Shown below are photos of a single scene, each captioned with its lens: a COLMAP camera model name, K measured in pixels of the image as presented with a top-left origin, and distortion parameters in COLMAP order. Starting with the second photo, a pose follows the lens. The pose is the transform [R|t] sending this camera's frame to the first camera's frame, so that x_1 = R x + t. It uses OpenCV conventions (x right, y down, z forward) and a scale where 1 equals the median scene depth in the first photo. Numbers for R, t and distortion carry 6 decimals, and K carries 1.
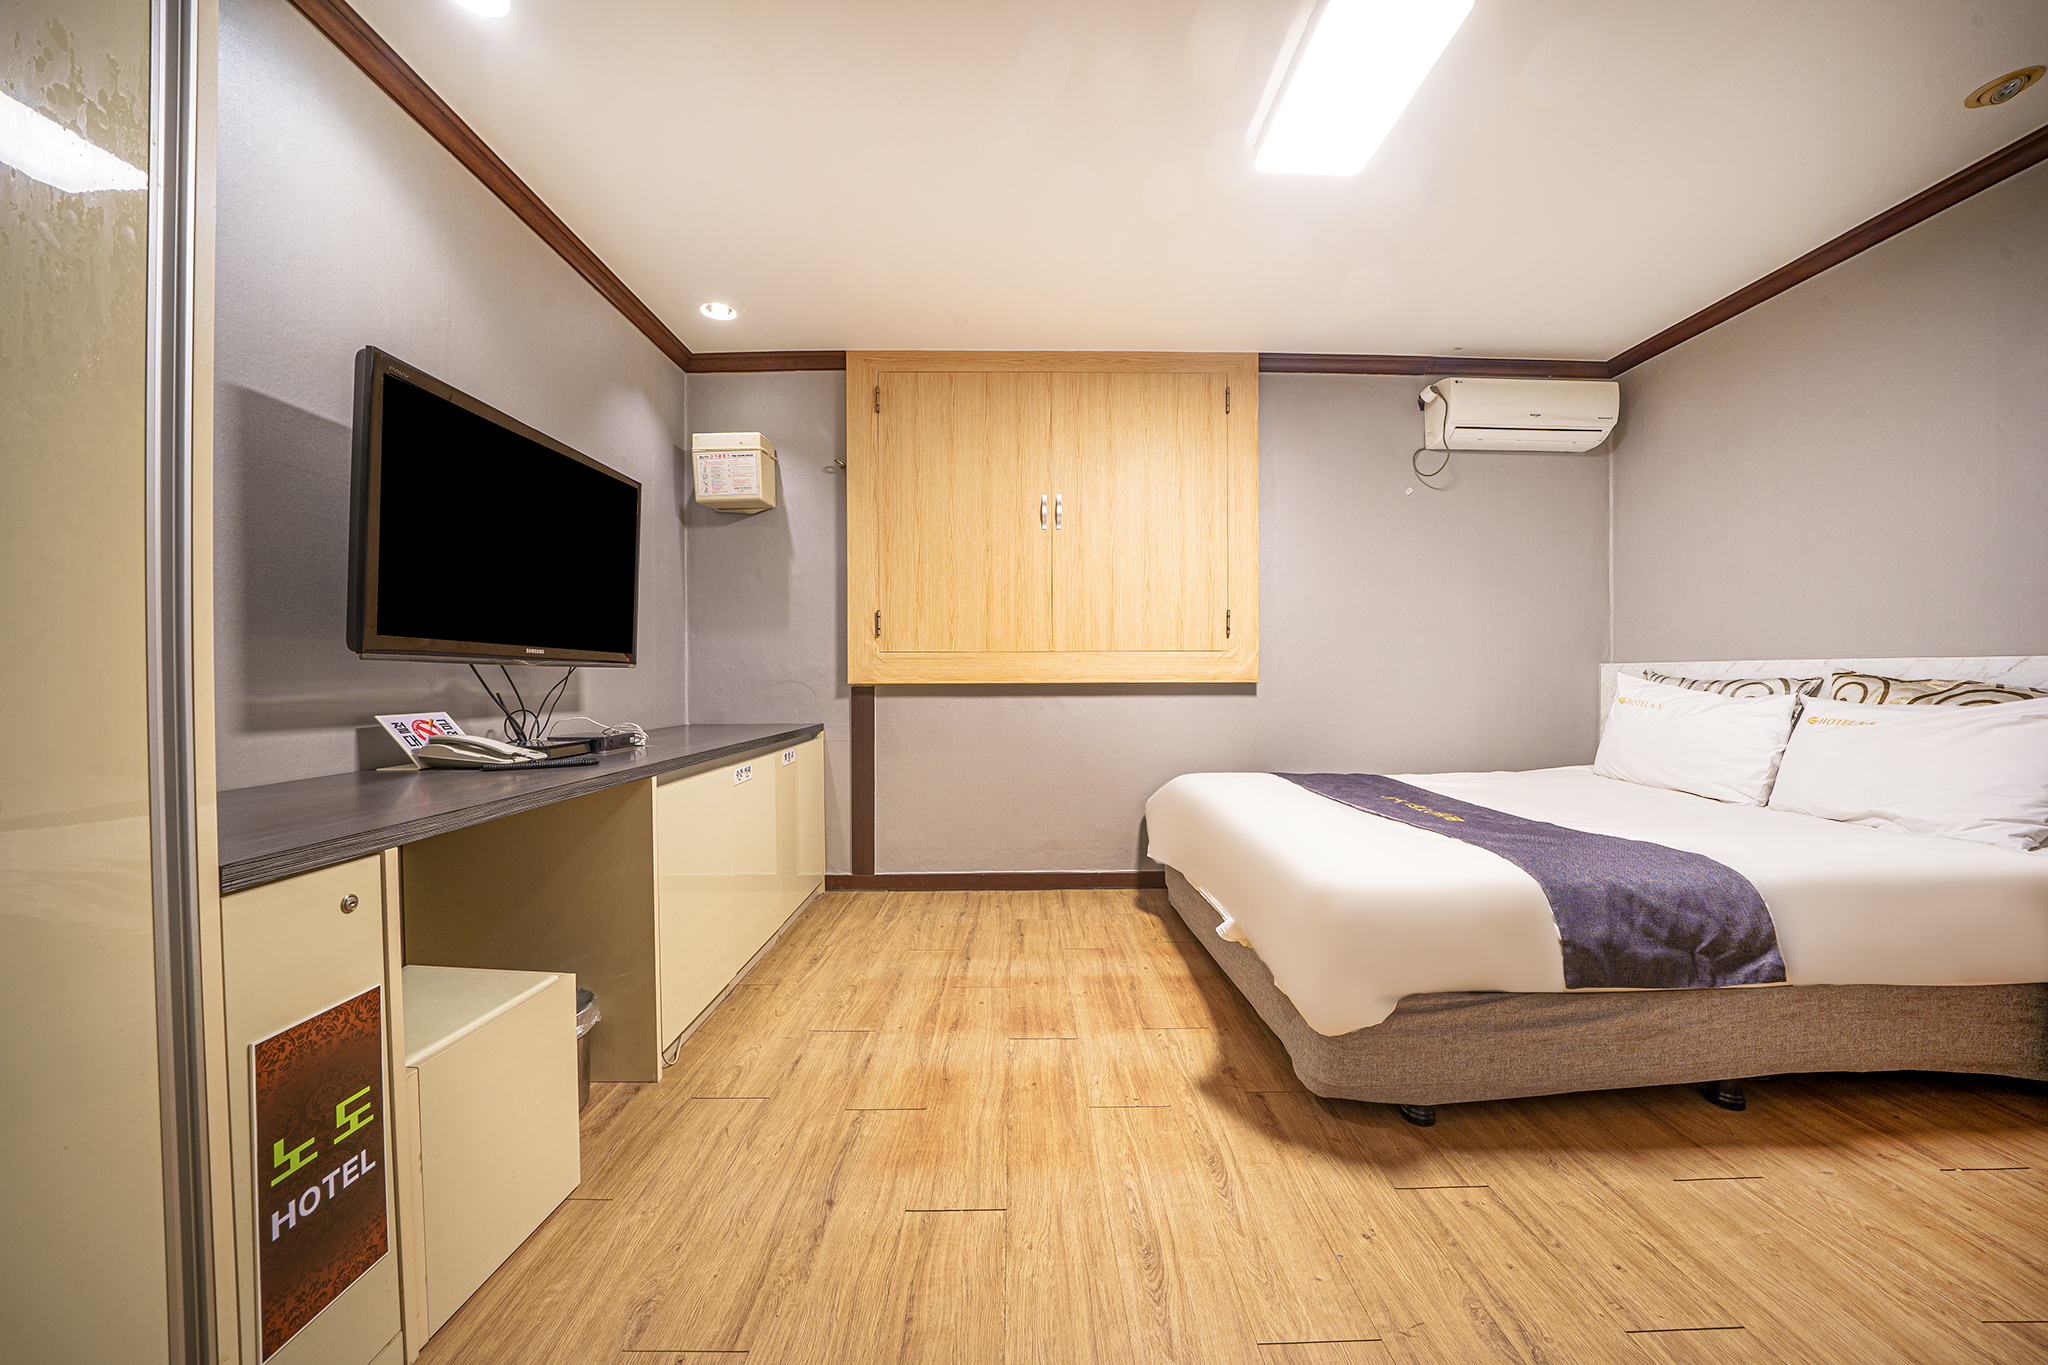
lens RADIAL K [[709.7, 0, 1022.3], [0, 709.7, 684.8], [0, 0, 1]] dist [-0.027395, 0.003232]
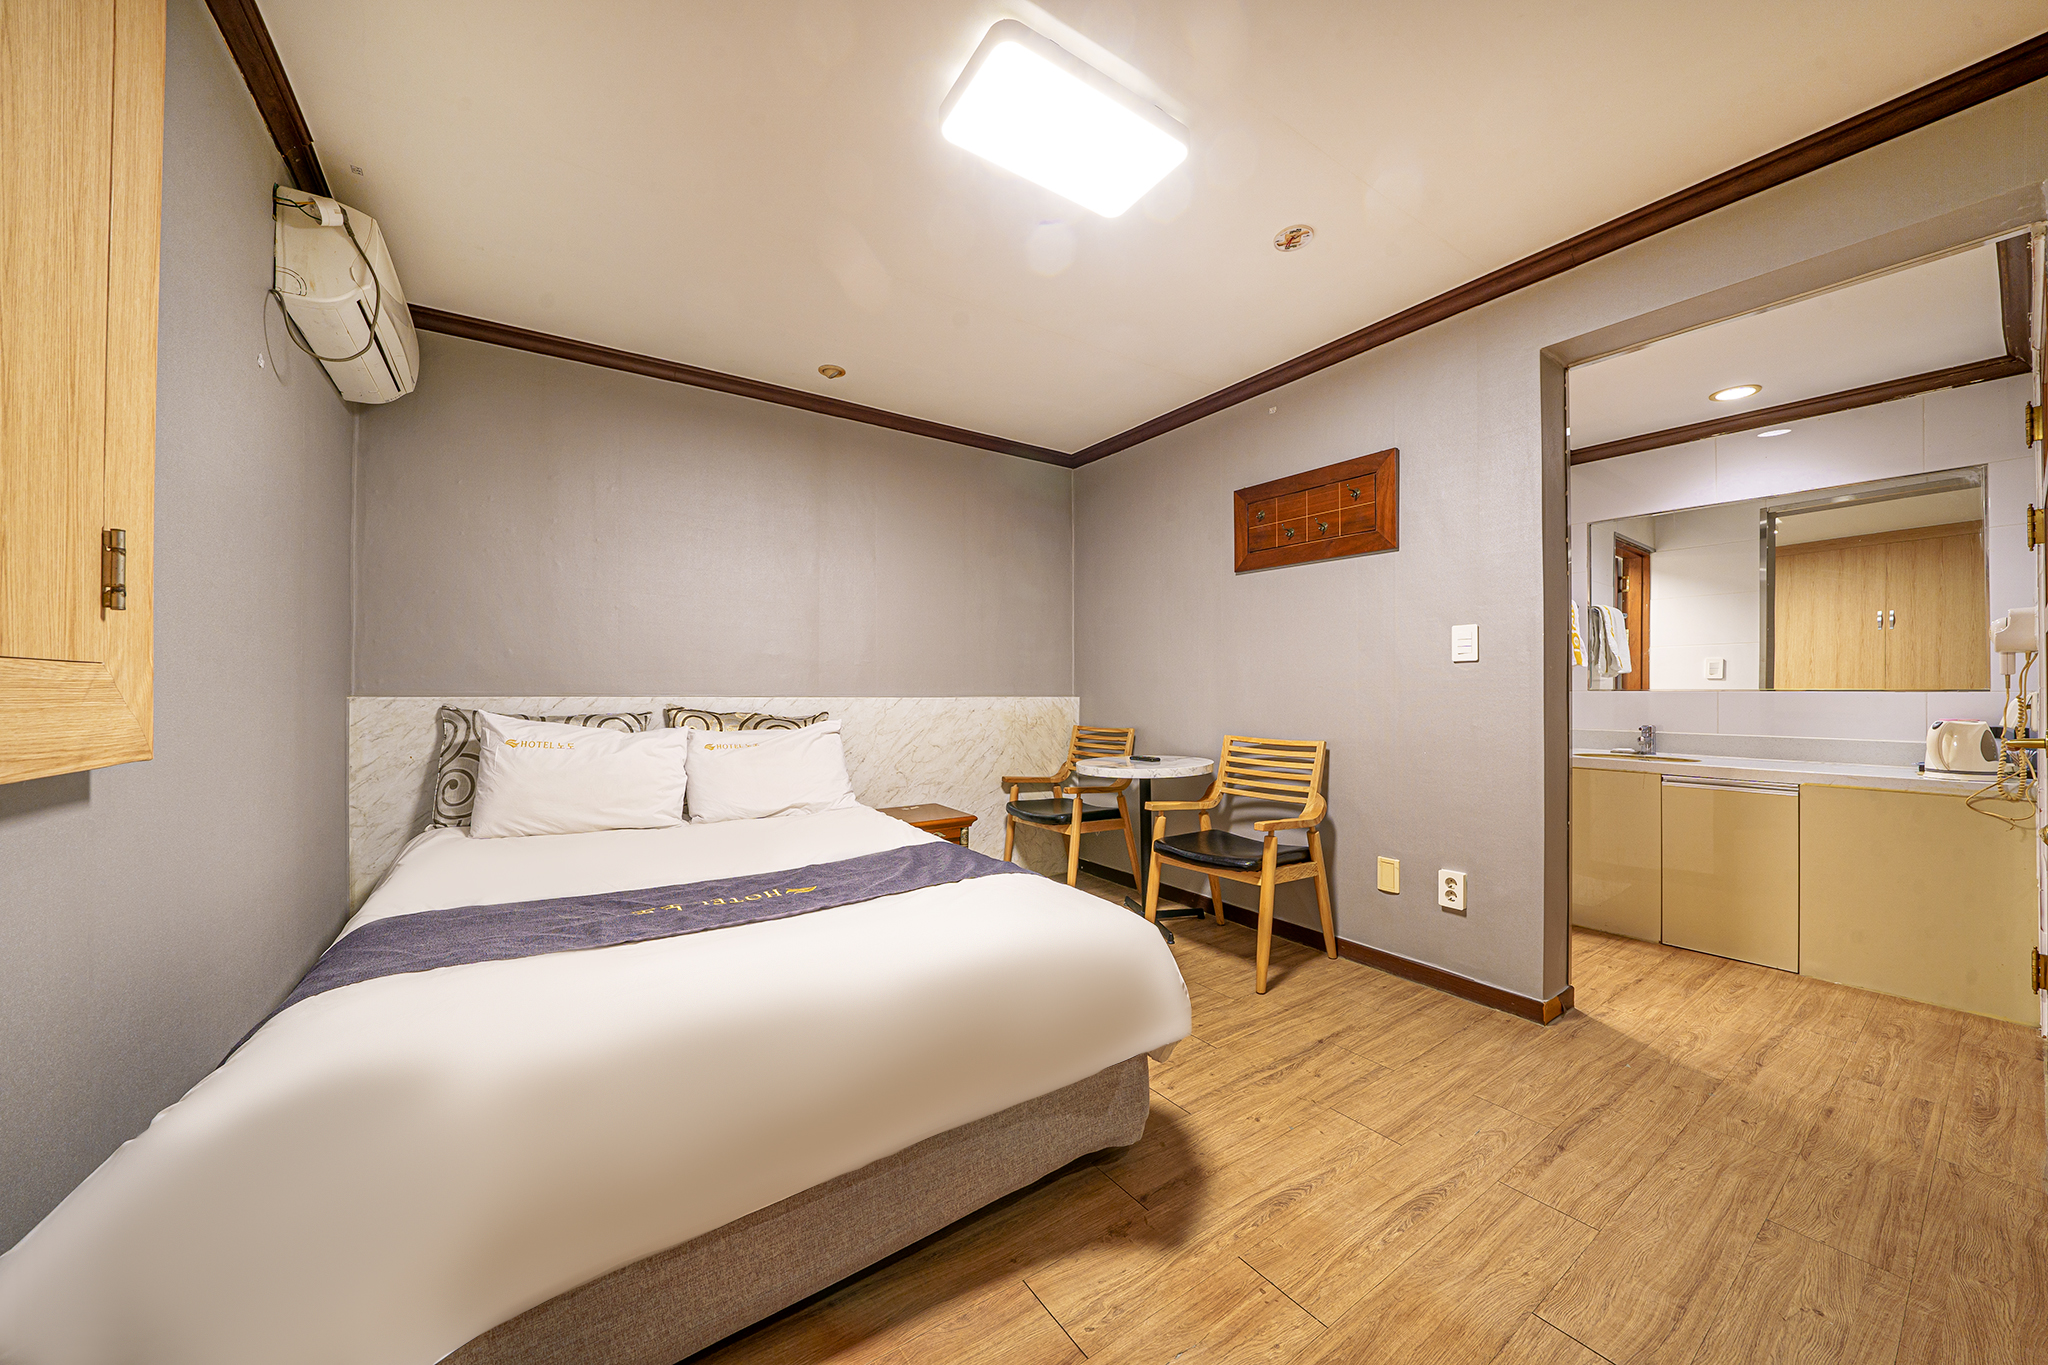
lens RADIAL K [[709.7, 0, 1022.3], [0, 709.7, 684.8], [0, 0, 1]] dist [-0.027395, 0.003232]
pose [[-0.551053, 0.007847, 0.834433, -0.239918], [0.006612, 0.999965, -0.005037, -0.049547], [-0.834444, 0.002741, -0.551086, 1.186349]]
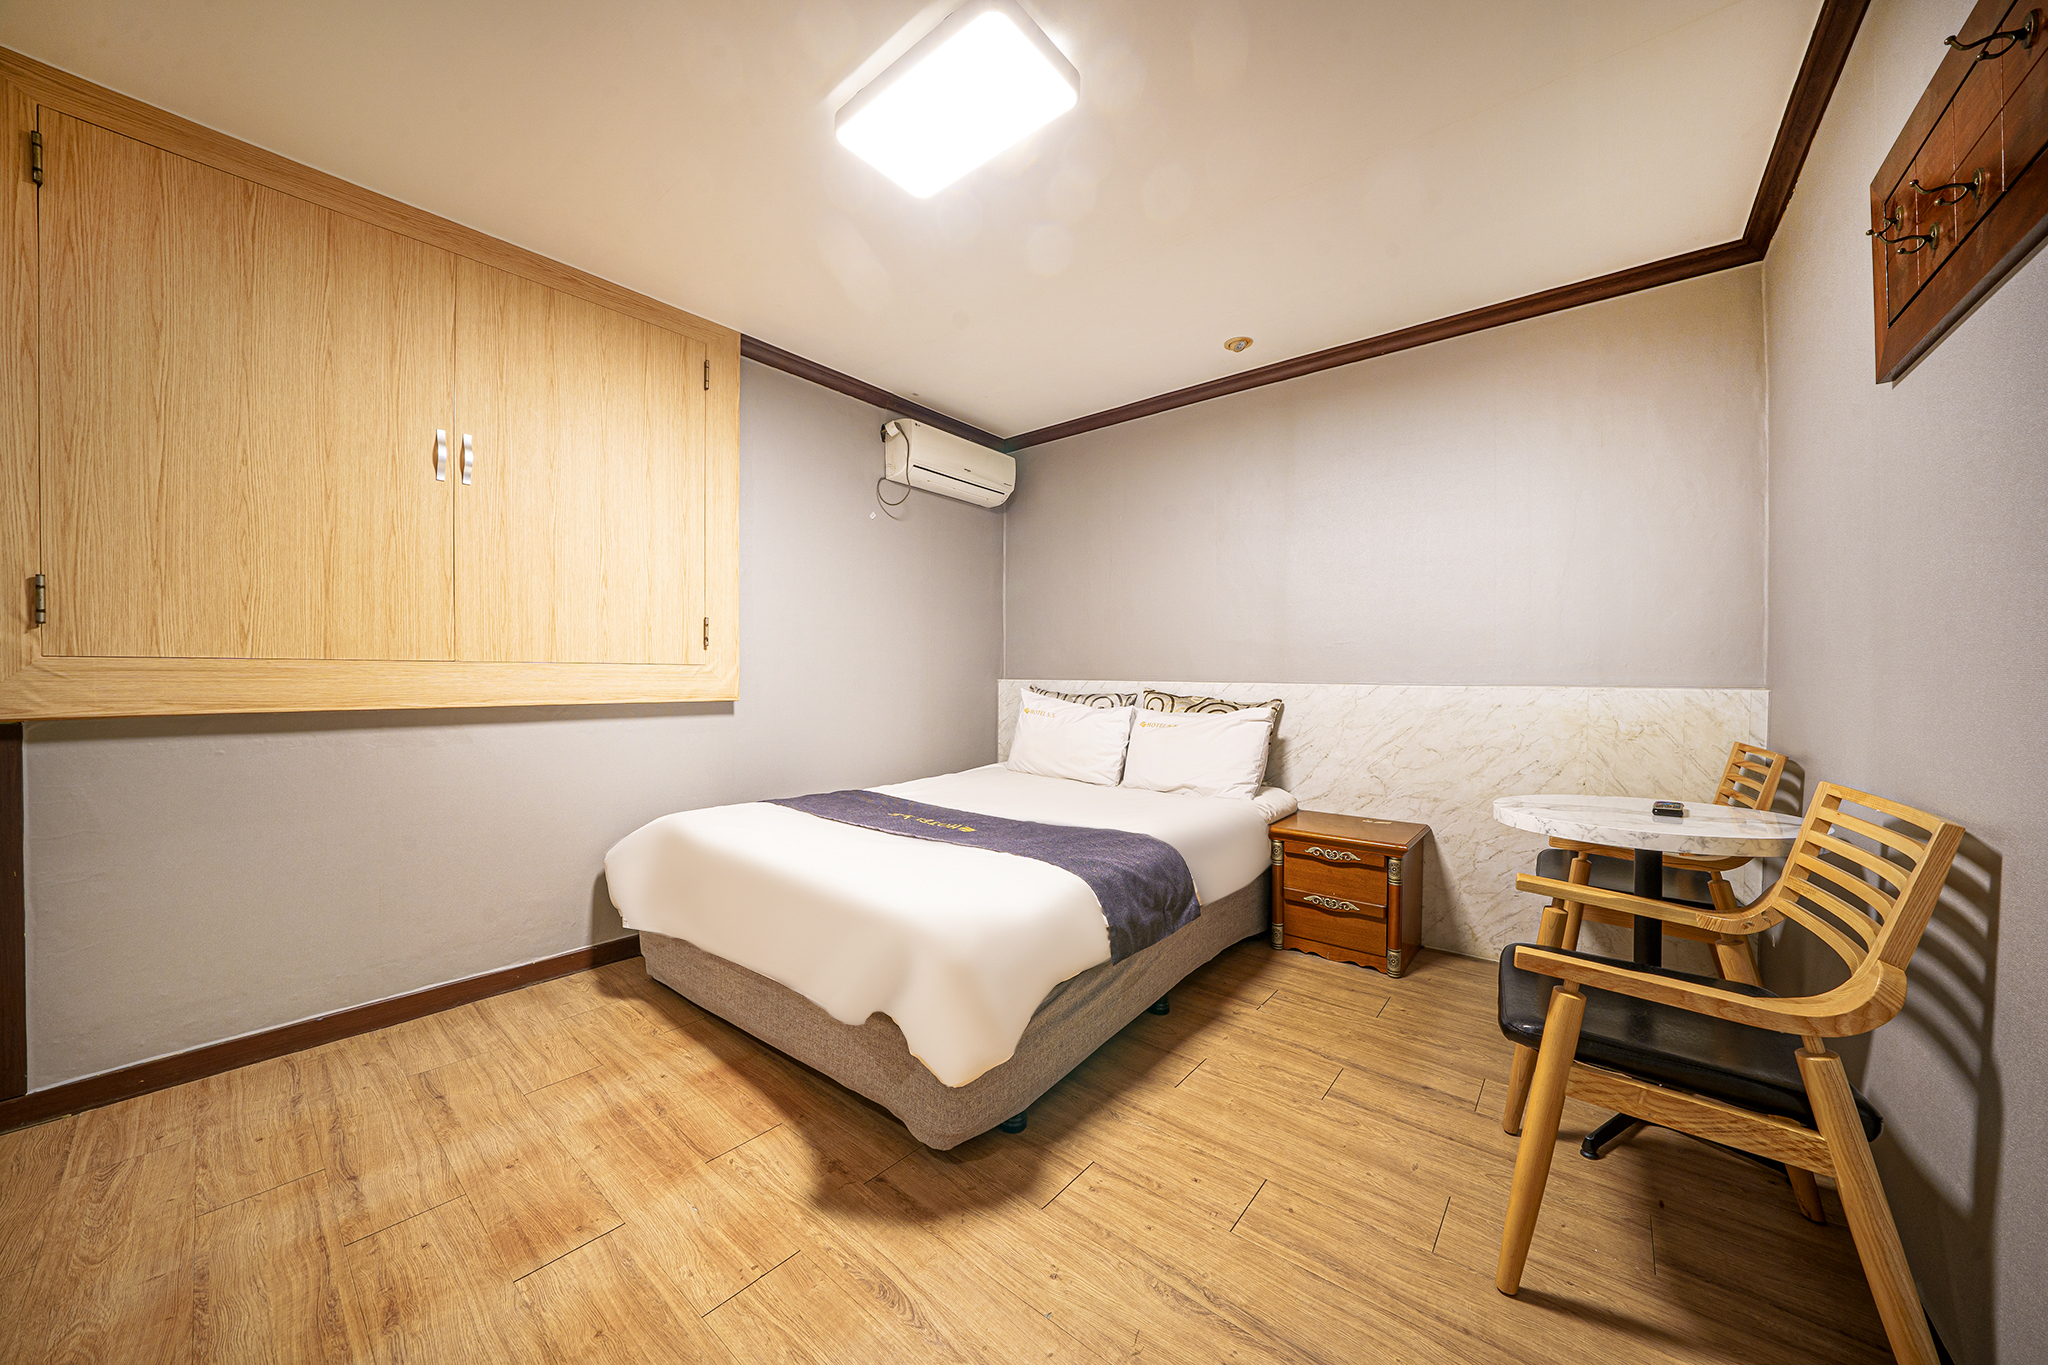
lens RADIAL K [[709.7, 0, 1022.3], [0, 709.7, 684.8], [0, 0, 1]] dist [-0.027395, 0.003232]
pose [[0.648714, -0.004116, 0.761021, -0.163663], [0.000927, 0.999989, 0.004618, -0.038145], [-0.761032, -0.002290, 0.648711, 0.205758]]
